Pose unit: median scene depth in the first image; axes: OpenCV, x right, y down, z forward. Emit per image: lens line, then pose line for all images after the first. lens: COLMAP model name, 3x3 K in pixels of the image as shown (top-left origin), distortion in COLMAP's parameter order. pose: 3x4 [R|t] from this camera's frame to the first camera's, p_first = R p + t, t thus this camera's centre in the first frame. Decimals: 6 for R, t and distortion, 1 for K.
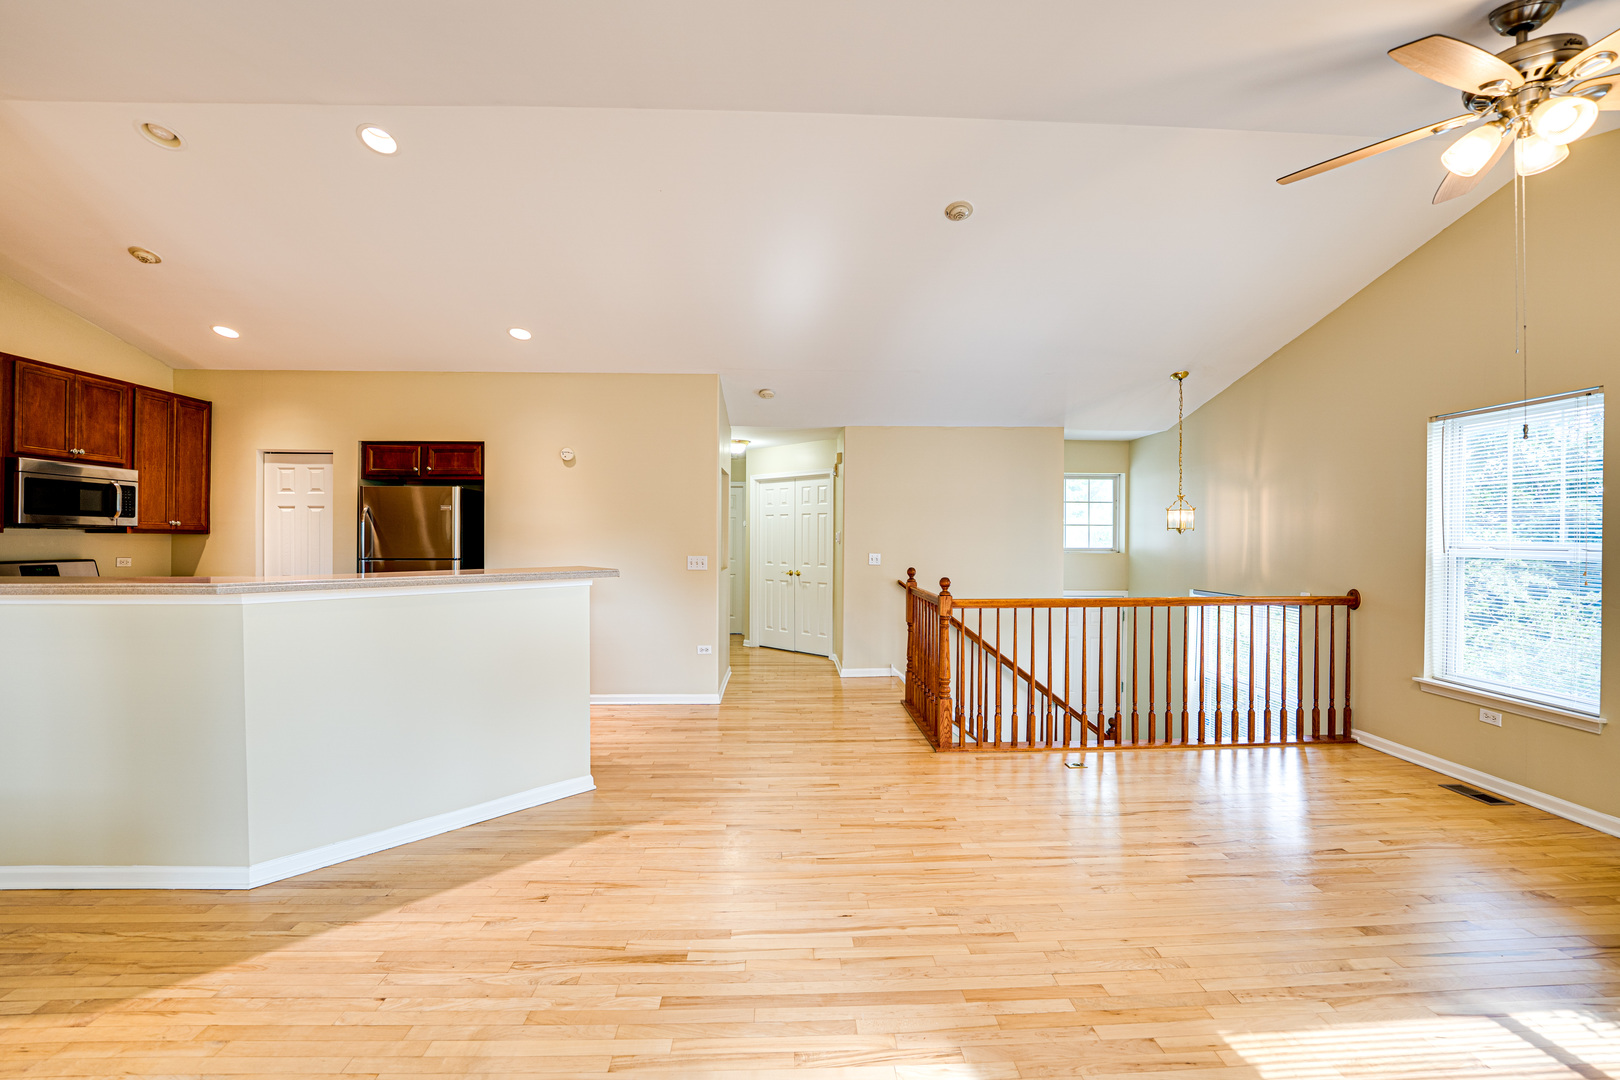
lens RADIAL K [[676.0, 0, 808.3], [0, 676.0, 537.3], [0, 0, 1]] dist [-0.032622, 0.007089]
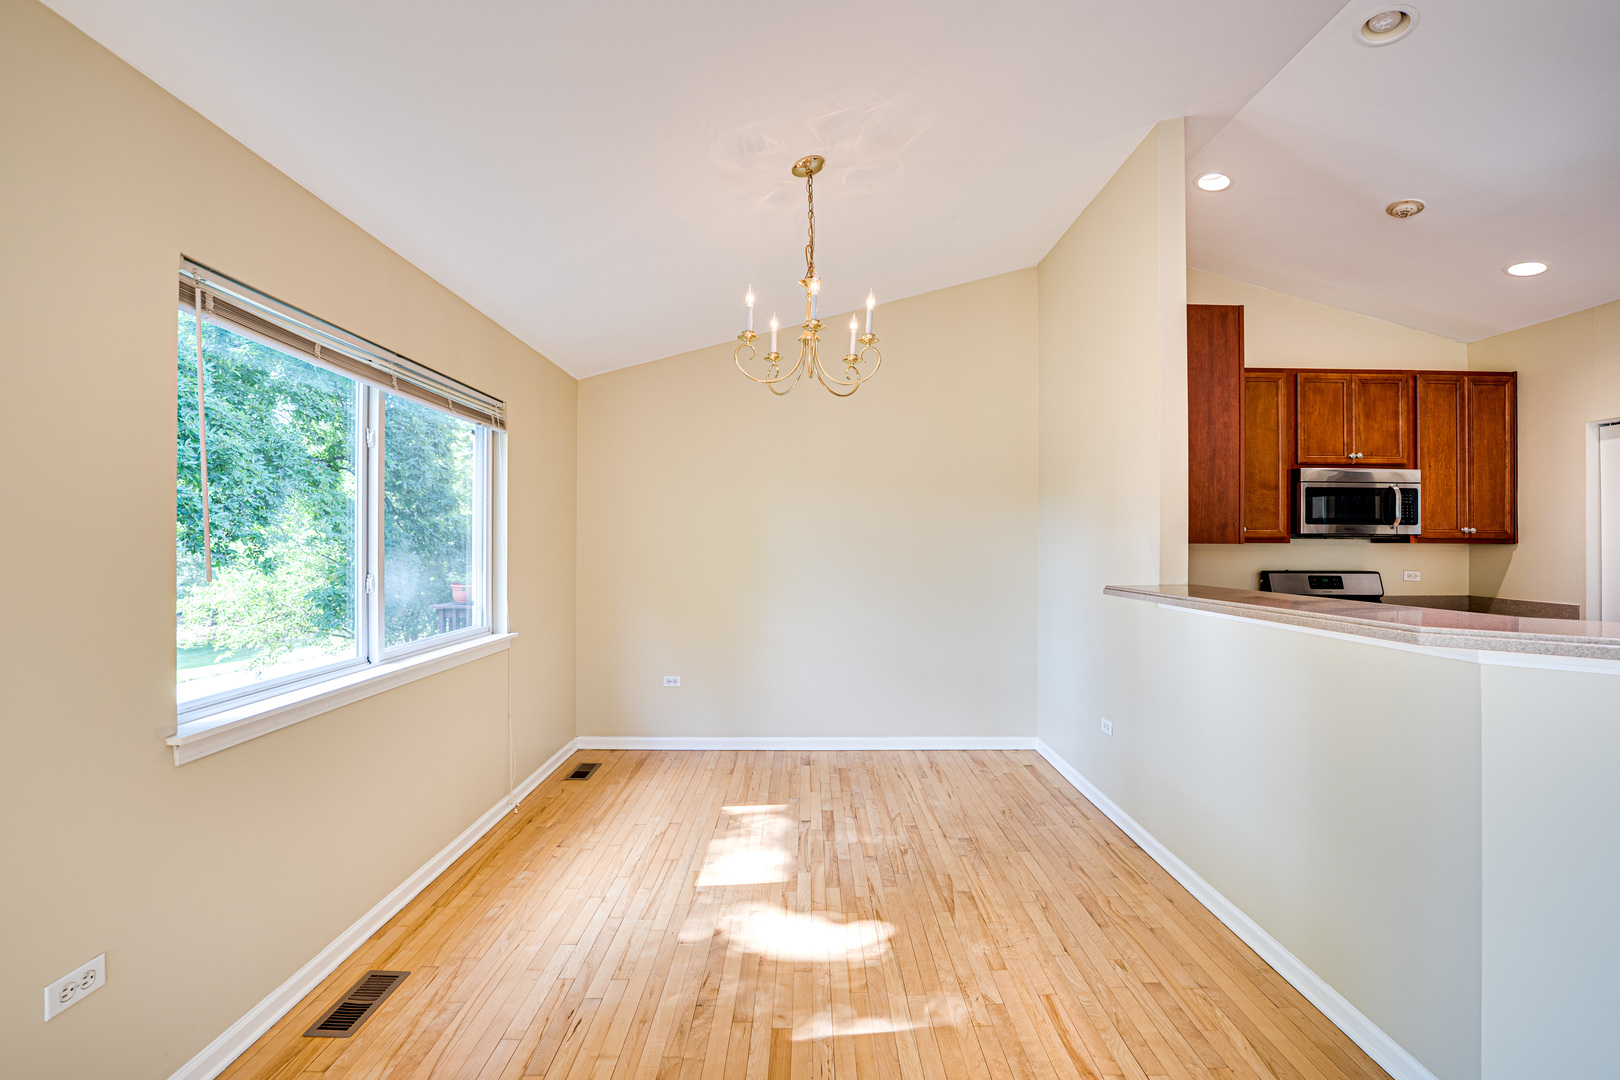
lens RADIAL K [[676.0, 0, 808.3], [0, 676.0, 537.3], [0, 0, 1]] dist [-0.032622, 0.007089]
pose [[-0.029367, -0.011194, -0.999506, -0.138143], [-0.003153, 0.999933, -0.011106, -0.001415], [0.999564, 0.002826, -0.029401, 0.232262]]
